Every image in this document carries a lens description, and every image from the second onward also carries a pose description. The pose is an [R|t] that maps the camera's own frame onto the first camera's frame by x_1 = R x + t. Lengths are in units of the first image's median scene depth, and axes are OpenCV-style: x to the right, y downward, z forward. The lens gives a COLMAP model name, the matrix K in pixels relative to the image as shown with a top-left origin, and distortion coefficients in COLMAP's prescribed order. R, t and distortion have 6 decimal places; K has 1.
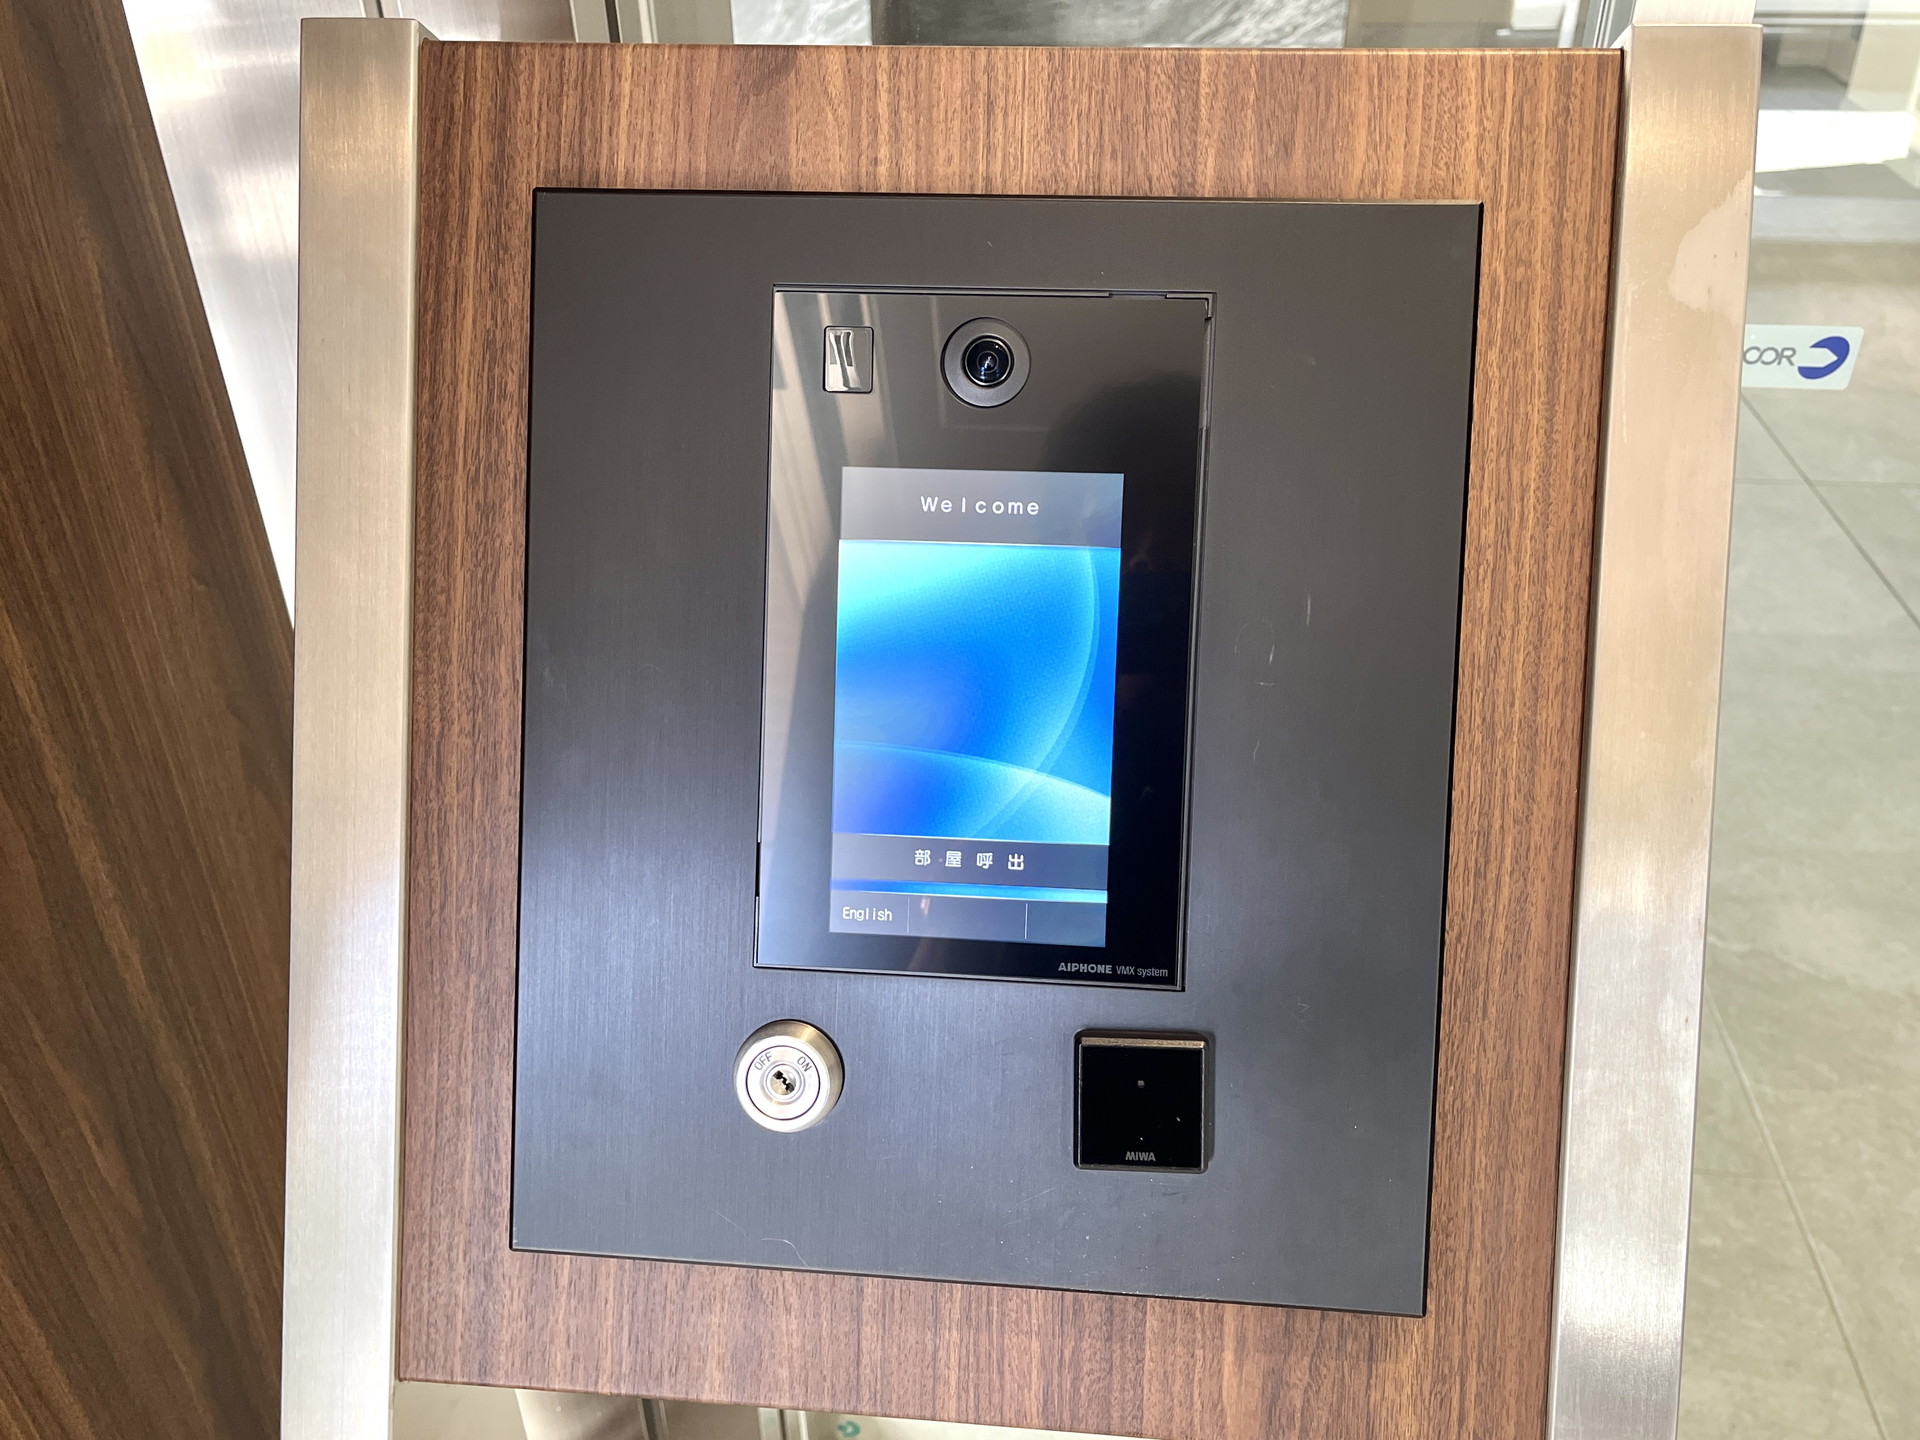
lens RADIAL K [[1595.2, 0, 960.9], [0, 1595.2, 715.9], [0, 0, 1]] dist [-0.005249, -0.007101]
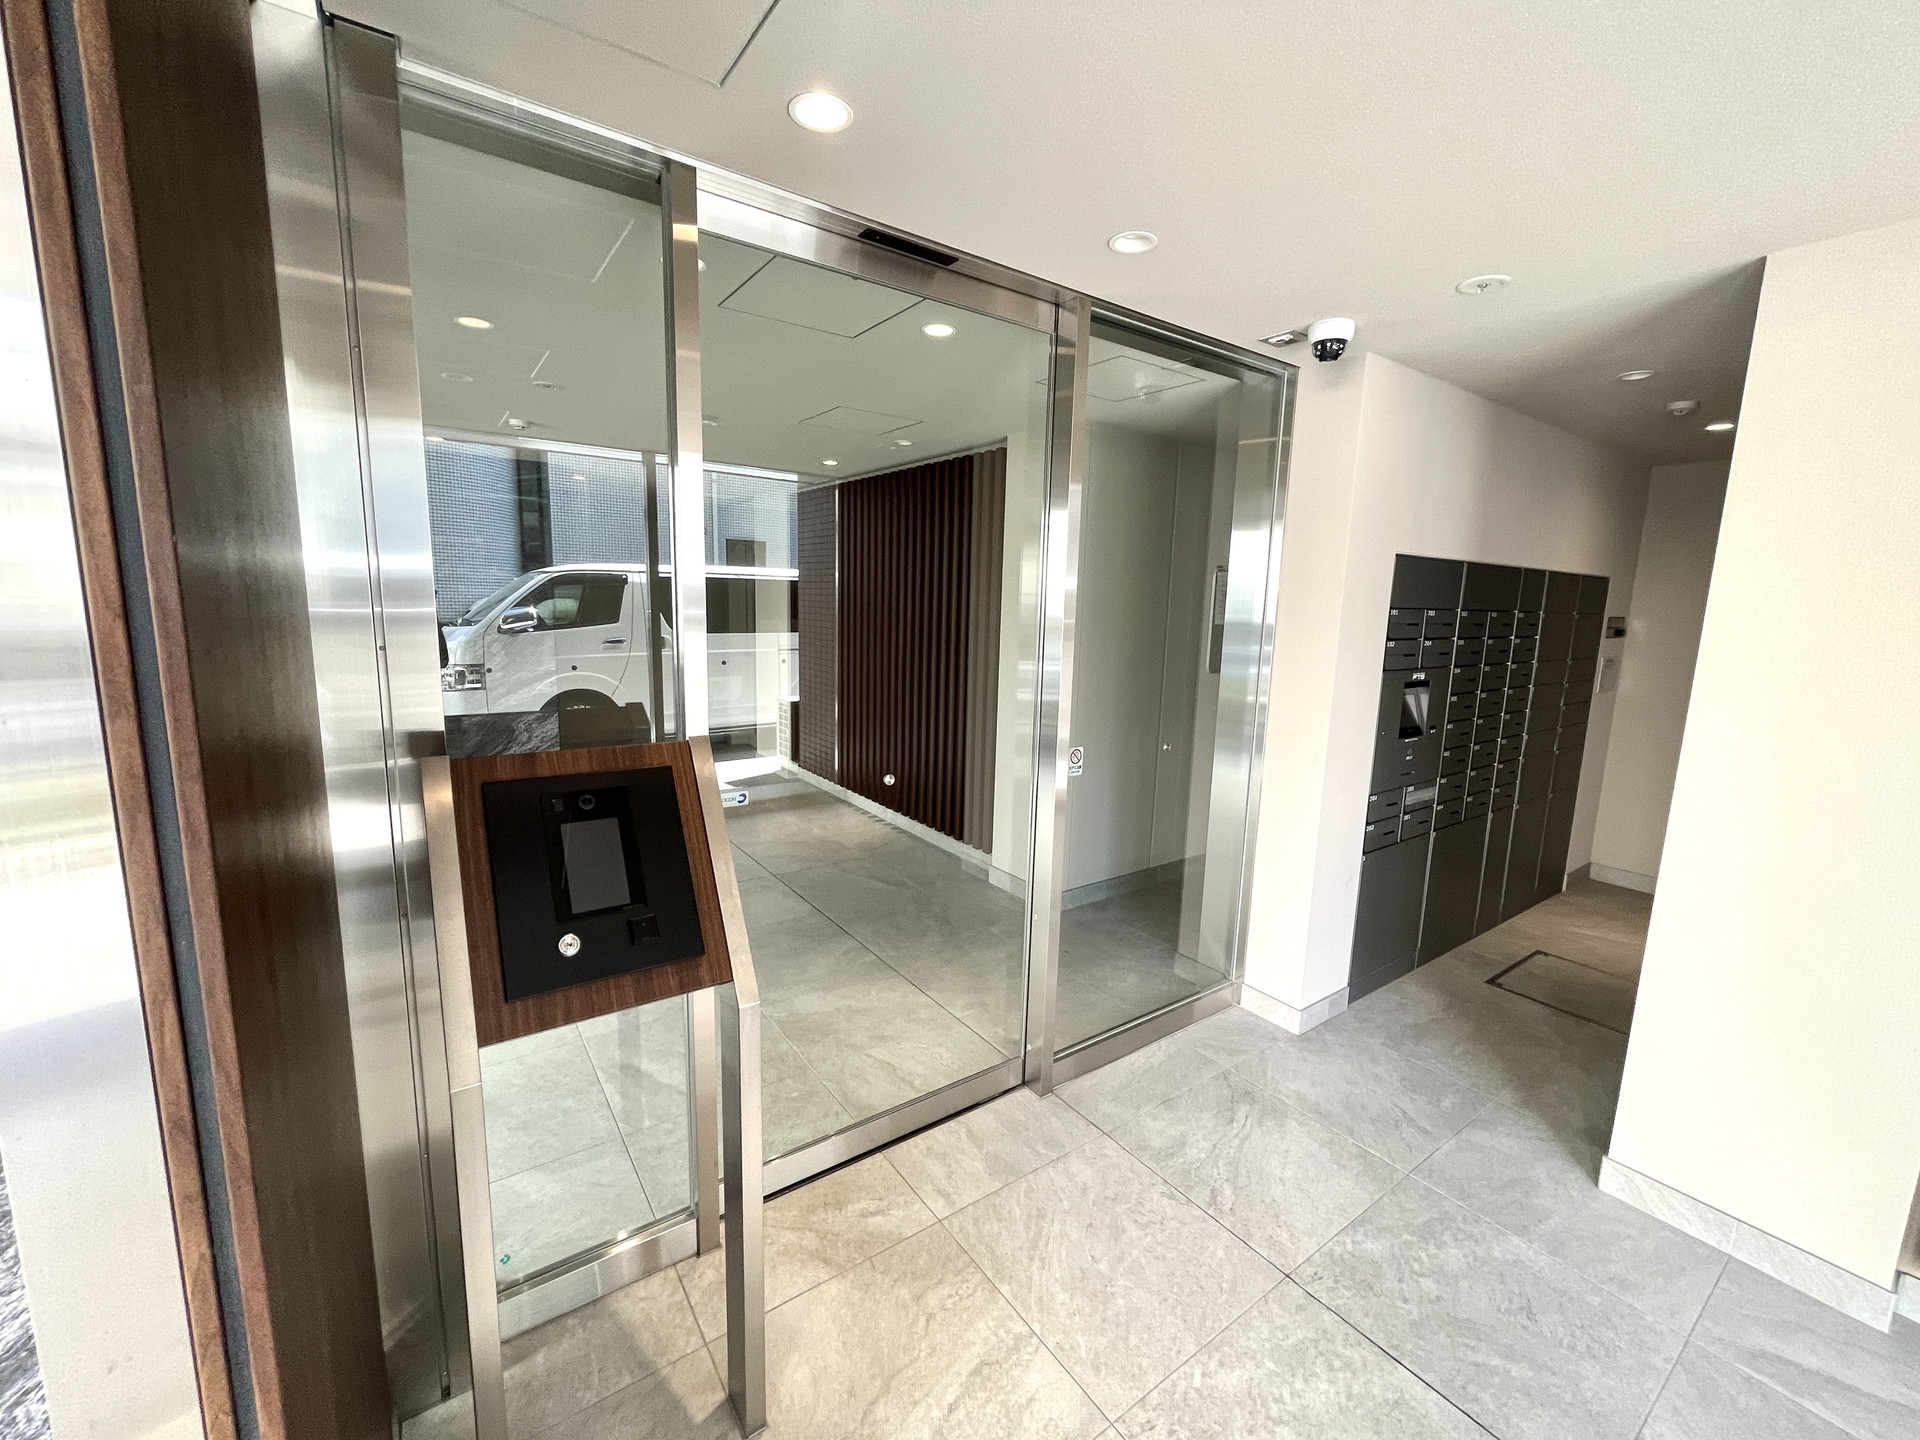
lens RADIAL K [[782.7, 0, 955.3], [0, 782.7, 719.7], [0, 0, 1]] dist [-0.008766, 0.000249]
pose [[0.750951, -0.057533, 0.657847, -0.259069], [0.326612, 0.898176, -0.294286, 0.240963], [-0.573931, 0.435855, 0.693277, -0.563079]]
